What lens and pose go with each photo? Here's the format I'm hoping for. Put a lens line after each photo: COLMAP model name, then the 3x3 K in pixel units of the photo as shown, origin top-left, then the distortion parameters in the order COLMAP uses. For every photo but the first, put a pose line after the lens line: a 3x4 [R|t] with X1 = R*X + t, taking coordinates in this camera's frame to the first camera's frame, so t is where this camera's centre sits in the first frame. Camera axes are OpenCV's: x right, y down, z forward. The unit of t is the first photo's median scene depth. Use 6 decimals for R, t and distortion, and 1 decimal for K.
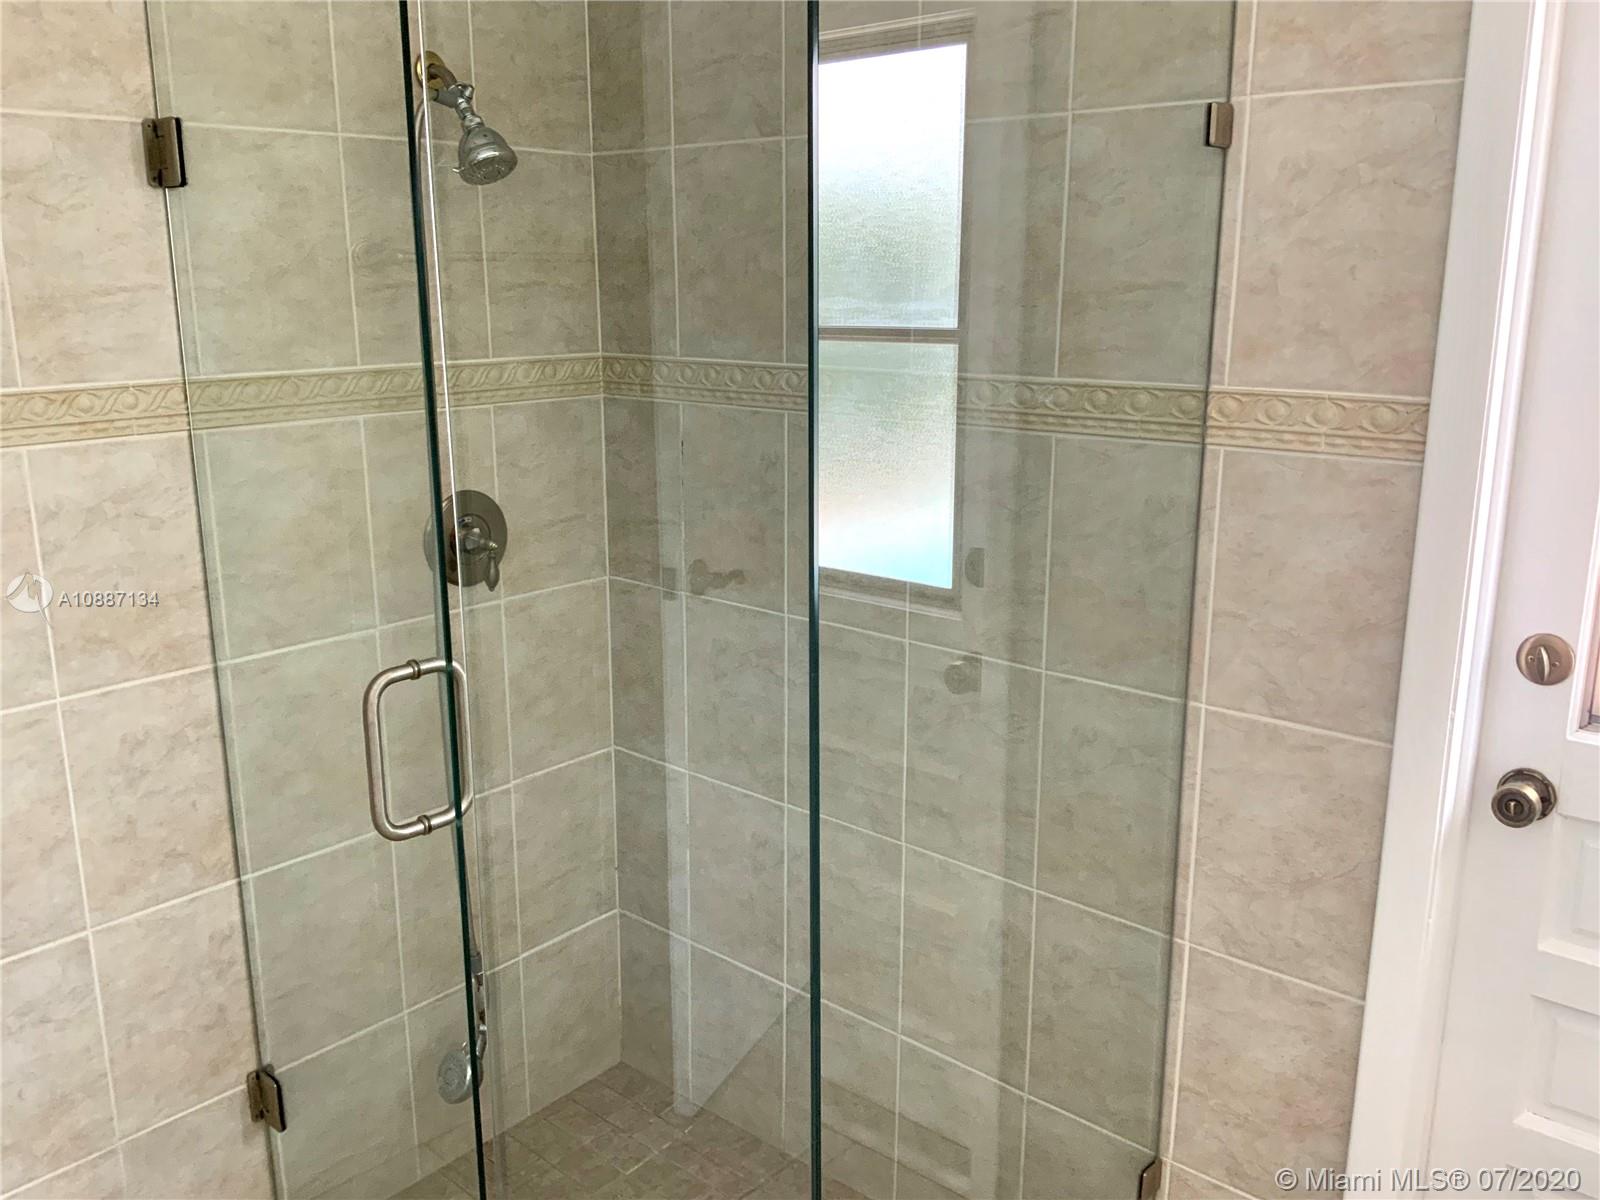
lens RADIAL K [[1333.3, 0, 800.6], [0, 1333.3, 605.7], [0, 0, 1]] dist [0.038378, -0.021911]
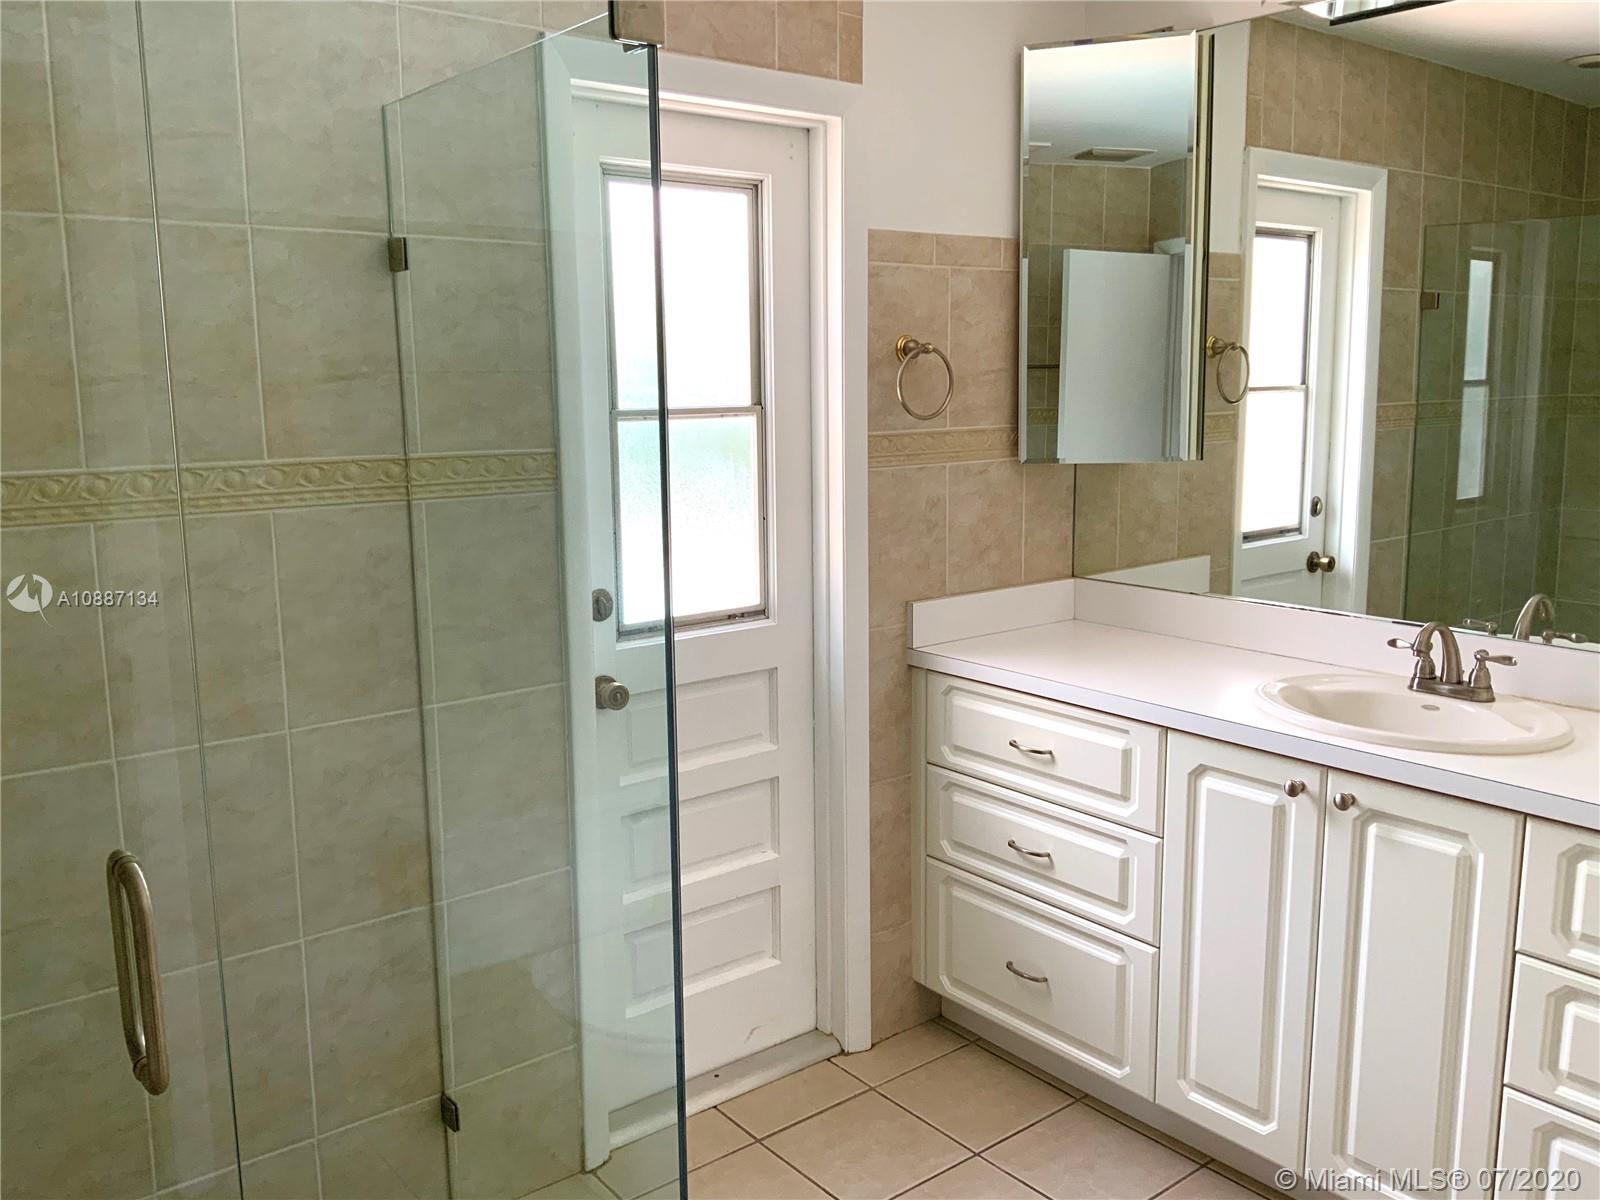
lens RADIAL K [[1333.3, 0, 802.0], [0, 1333.3, 594.2], [0, 0, 1]] dist [0.038378, -0.021911]
pose [[0.169002, -0.163822, 0.971906, -0.872283], [0.237078, 0.963895, 0.121247, -0.099885], [-0.956678, 0.209927, 0.201738, 0.406972]]
